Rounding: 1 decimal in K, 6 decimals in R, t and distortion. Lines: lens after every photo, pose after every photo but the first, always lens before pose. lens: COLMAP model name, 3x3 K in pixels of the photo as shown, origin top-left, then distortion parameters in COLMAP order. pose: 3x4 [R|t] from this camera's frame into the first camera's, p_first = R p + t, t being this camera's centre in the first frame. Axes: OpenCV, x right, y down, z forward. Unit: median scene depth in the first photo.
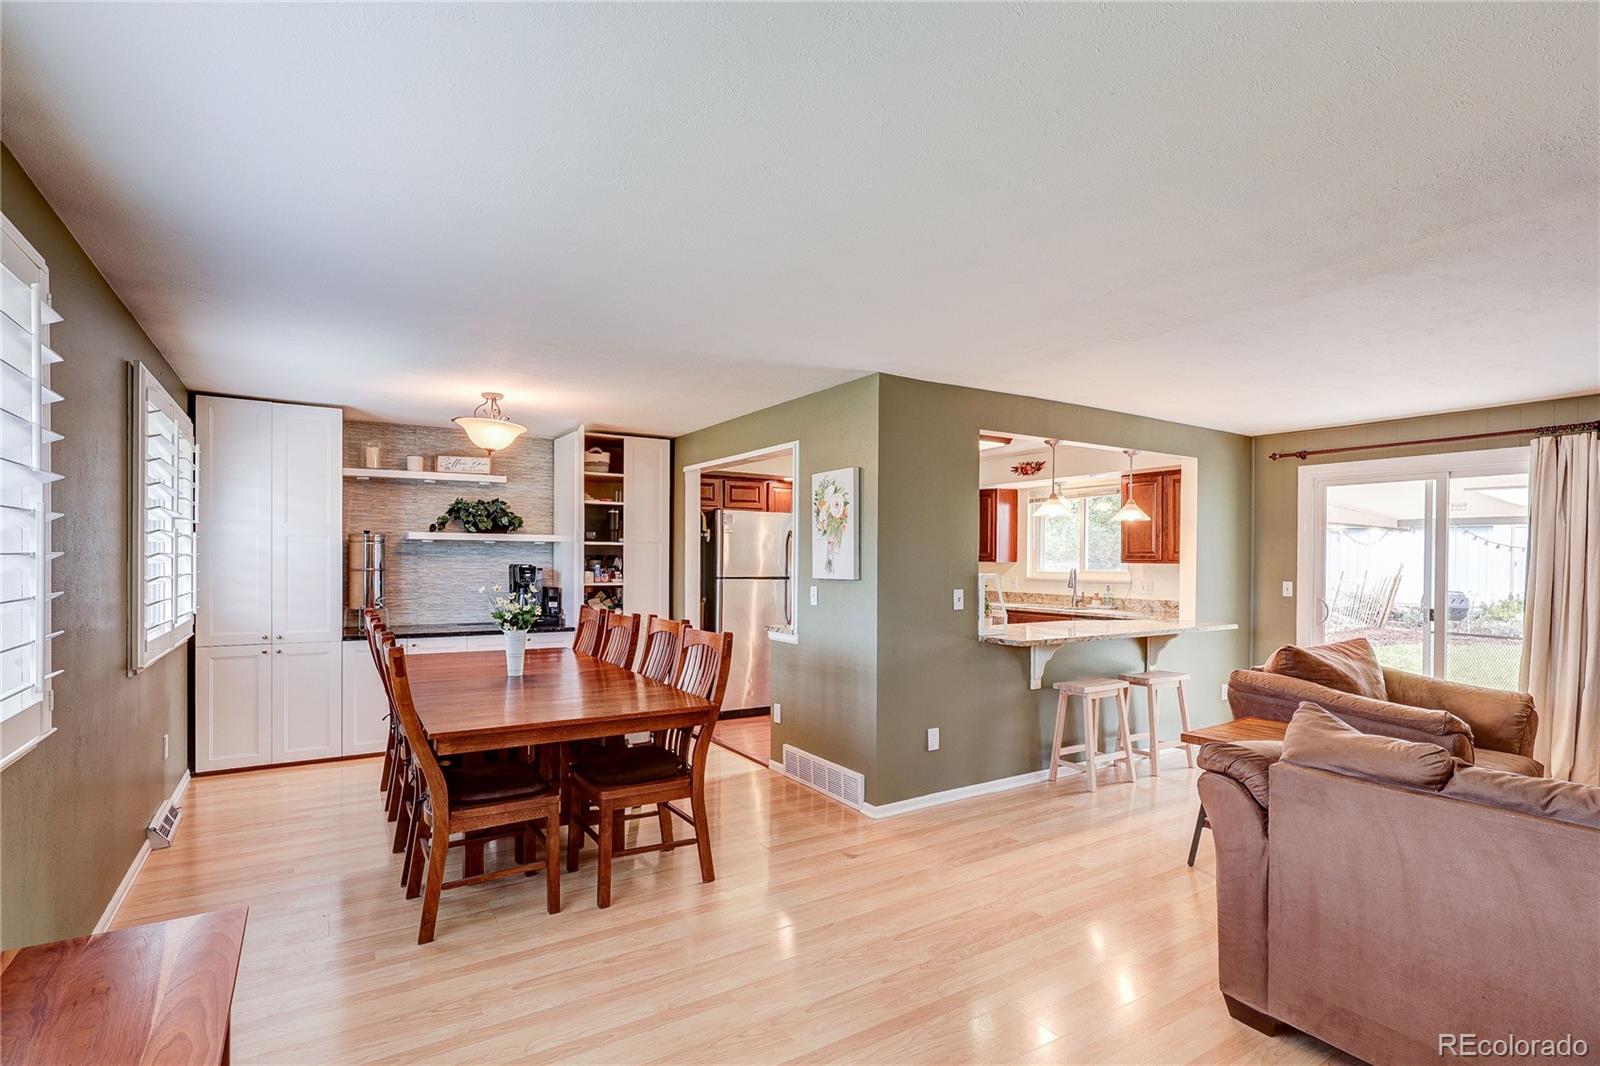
lens RADIAL K [[770.2, 0, 802.3], [0, 770.2, 565.2], [0, 0, 1]] dist [-0.001146, 0.000046]
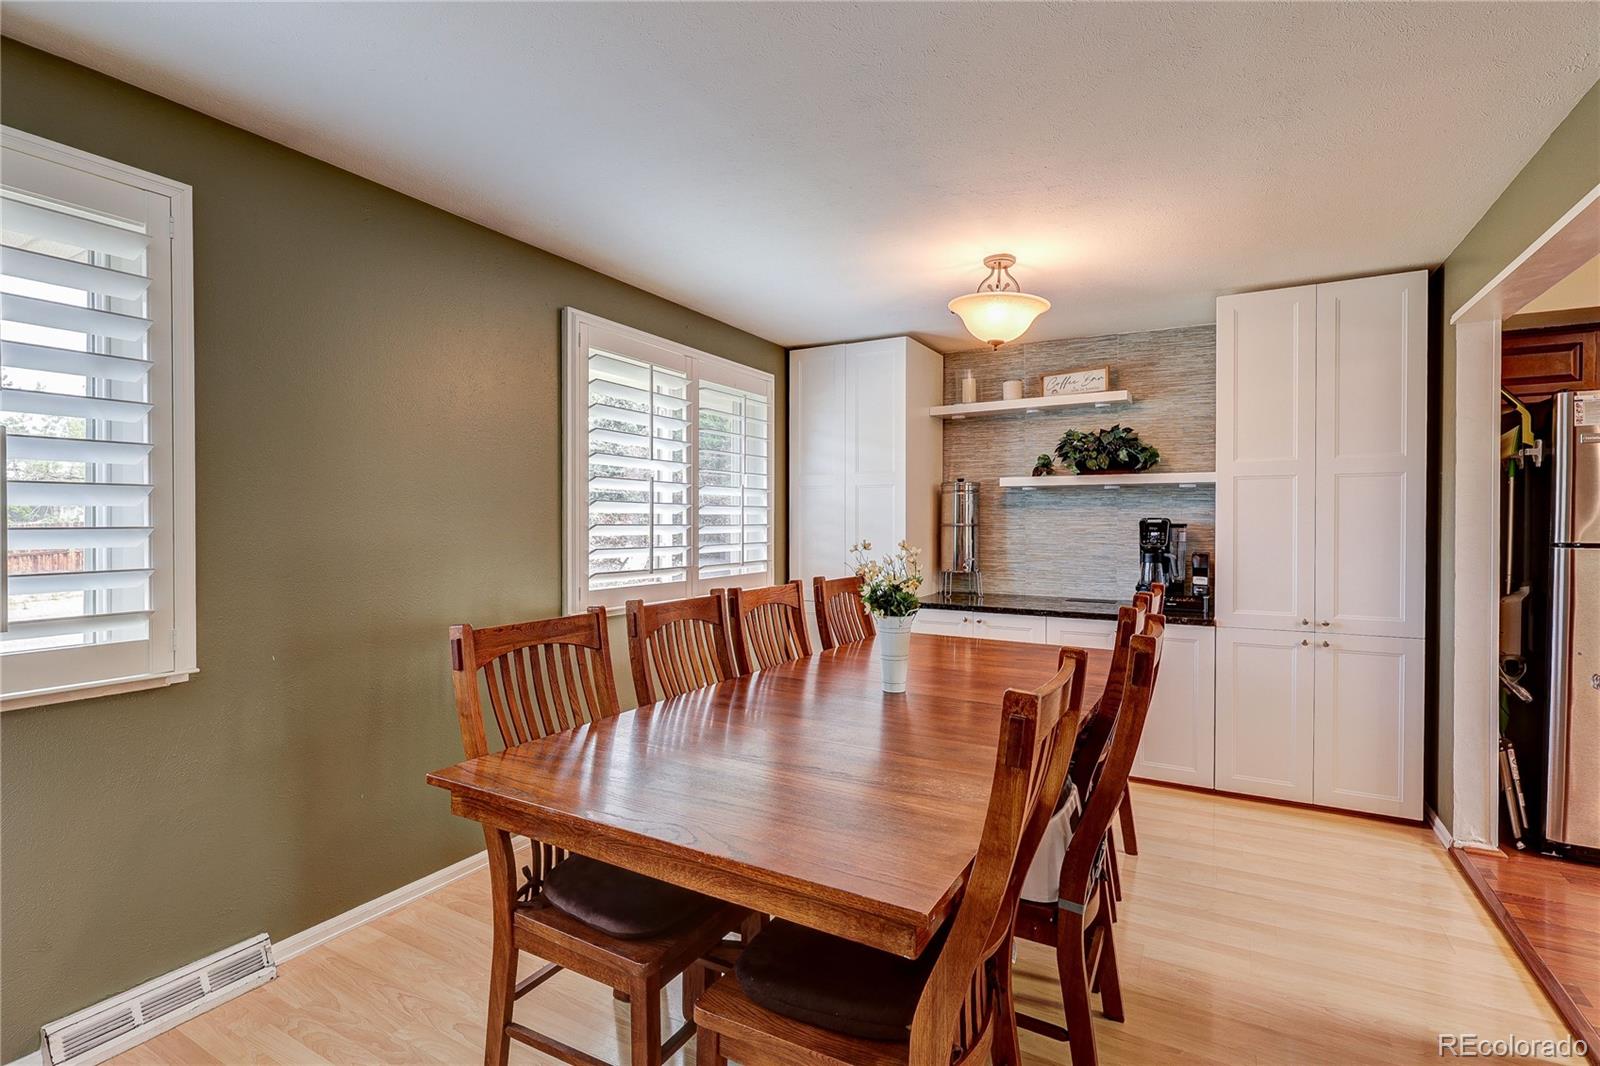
lens RADIAL K [[748.3, 0, 801.5], [0, 748.3, 528.3], [0, 0, 1]] dist [-0.004301, -0.000513]
pose [[0.480794, 0.001612, -0.876832, 0.062139], [-0.005721, 0.999983, -0.001298, 0.010704], [0.876815, 0.005641, 0.480795, 0.429781]]
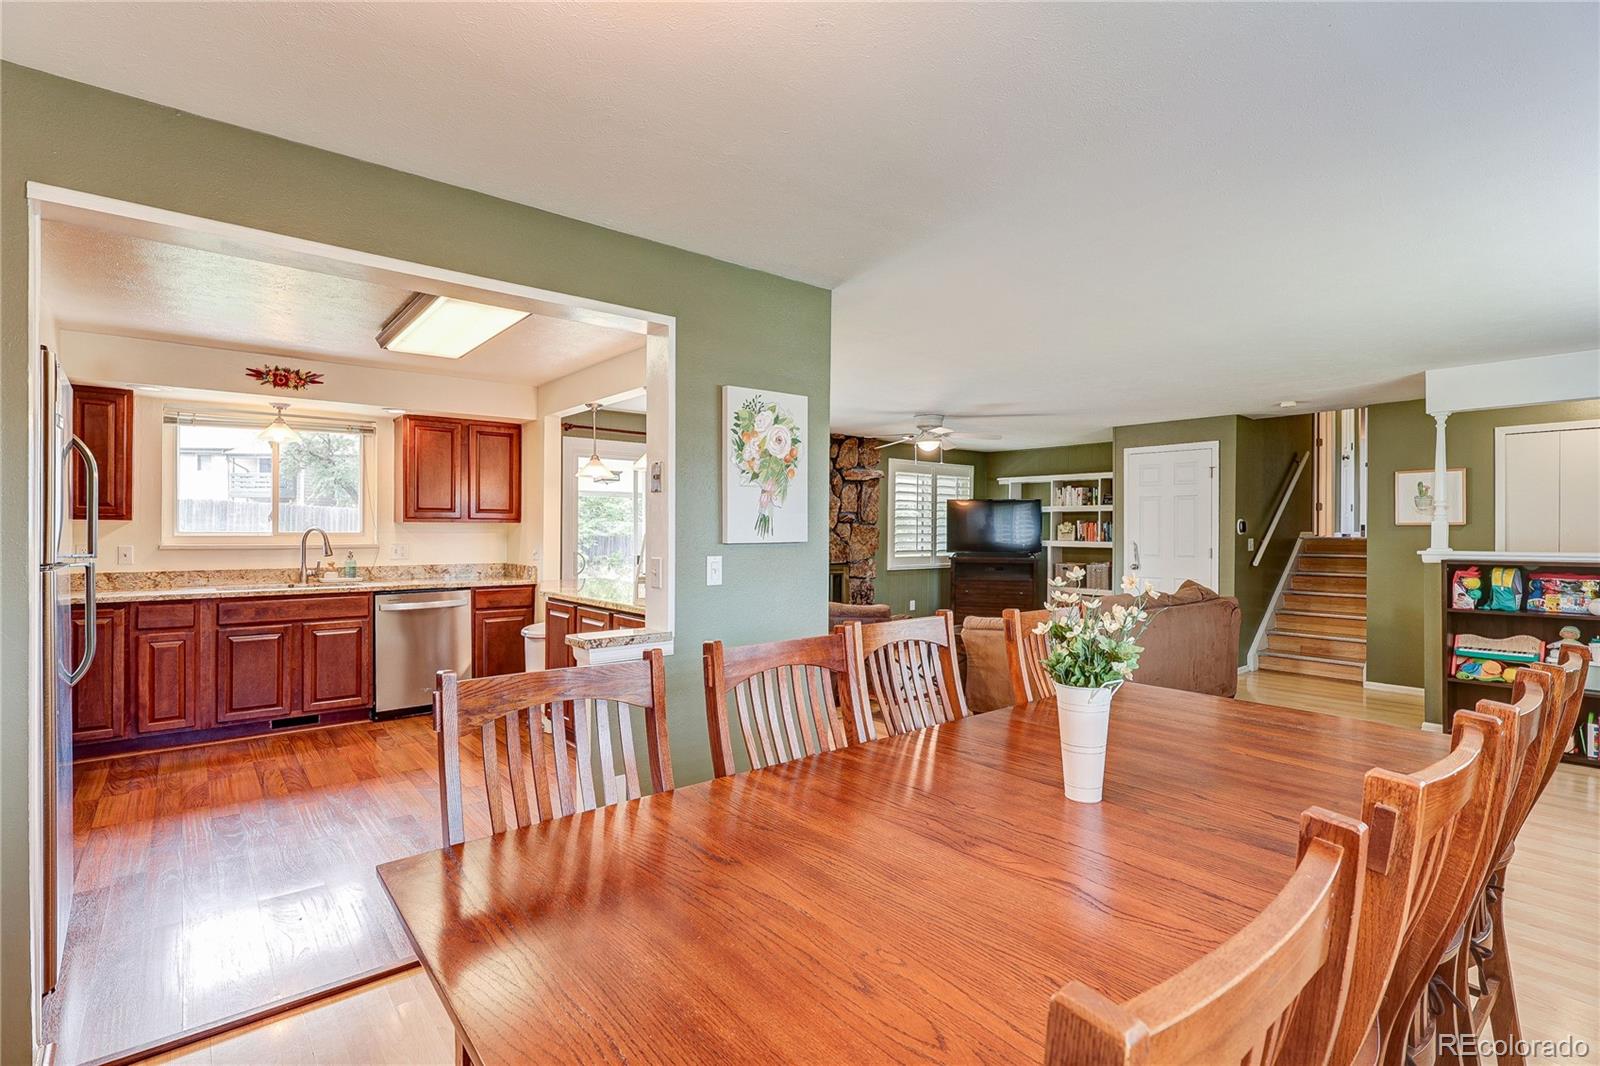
lens RADIAL K [[748.3, 0, 801.5], [0, 748.3, 528.3], [0, 0, 1]] dist [-0.004301, -0.000513]
pose [[-0.132900, -0.006256, 0.991110, -0.478533], [0.003181, 0.999972, 0.006738, -0.000186], [-0.991124, 0.004048, -0.132876, 0.782036]]
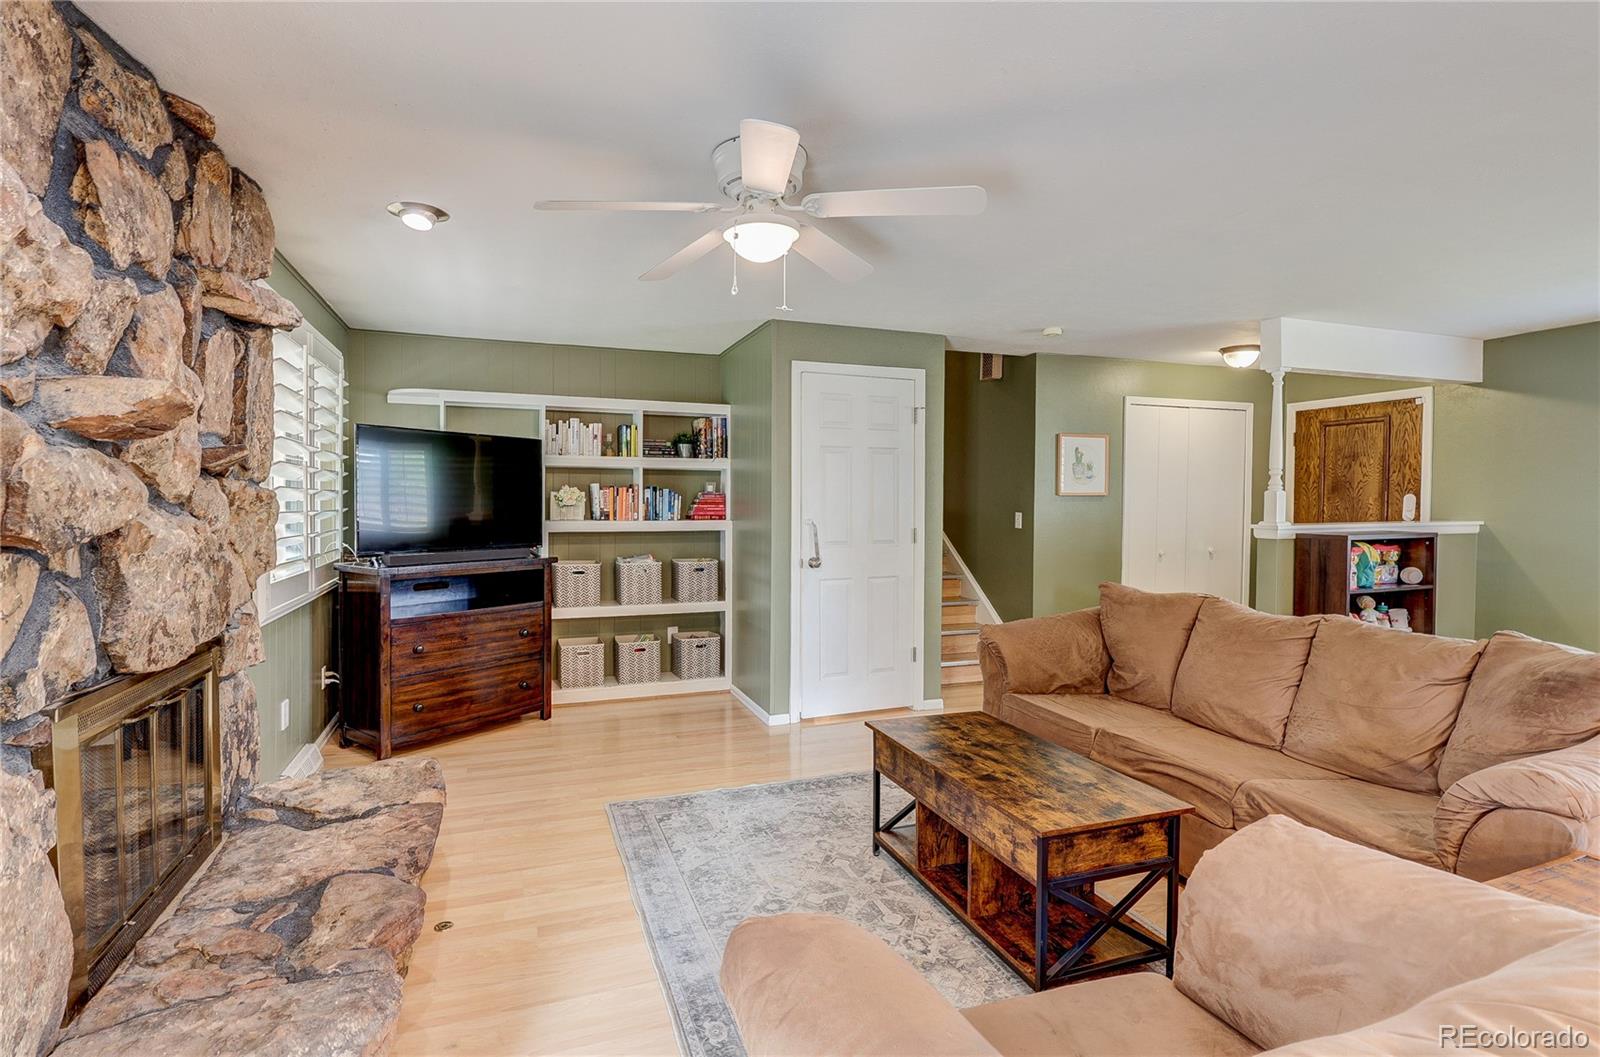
lens RADIAL K [[763.9, 0, 784.2], [0, 763.9, 520.0], [0, 0, 1]] dist [-0.000414, -0.000129]
pose [[-0.976469, -0.013880, 0.215213, 0.550579], [-0.006689, 0.999396, 0.034105, 0.005731], [-0.215556, 0.031863, -0.975971, 0.808246]]
